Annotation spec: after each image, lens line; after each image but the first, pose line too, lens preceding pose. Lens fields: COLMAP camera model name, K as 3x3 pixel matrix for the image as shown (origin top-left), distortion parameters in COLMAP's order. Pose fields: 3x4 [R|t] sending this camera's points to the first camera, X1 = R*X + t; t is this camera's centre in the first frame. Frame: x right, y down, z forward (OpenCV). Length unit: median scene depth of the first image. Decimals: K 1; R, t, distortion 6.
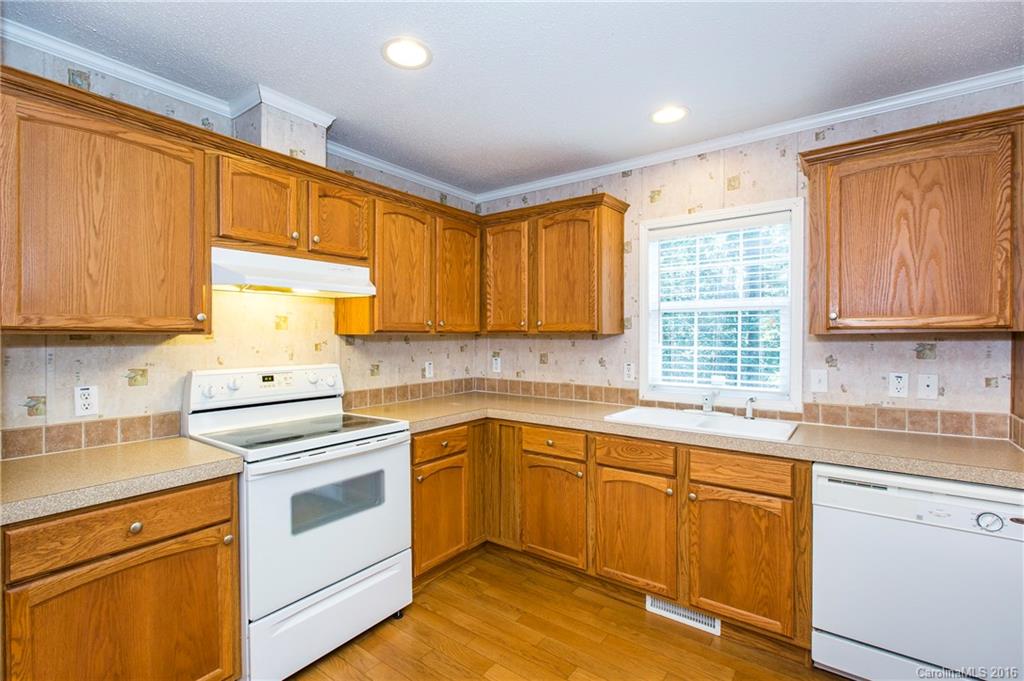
lens RADIAL K [[468.2, 0, 511.5], [0, 468.2, 337.5], [0, 0, 1]] dist [-0.000652, 0.000146]
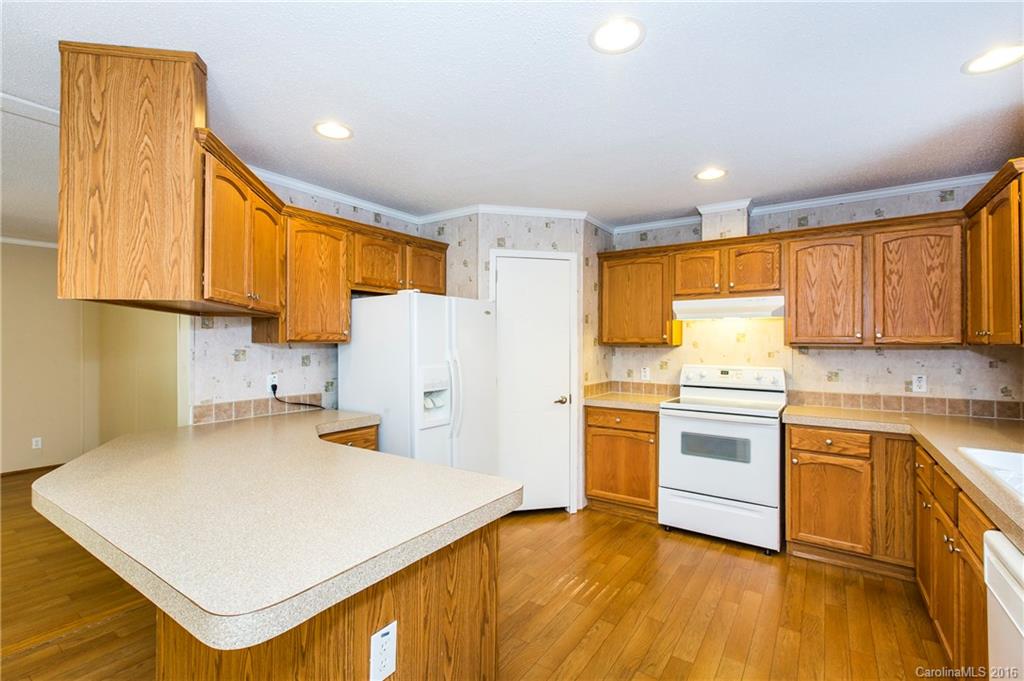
lens RADIAL K [[468.2, 0, 511.9], [0, 468.2, 339.5], [0, 0, 1]] dist [-0.000652, 0.000146]
pose [[0.032493, -0.009791, -0.999424, 0.990590], [-0.011972, 0.999876, -0.010185, -0.001693], [0.999400, 0.012296, 0.032372, 0.189867]]
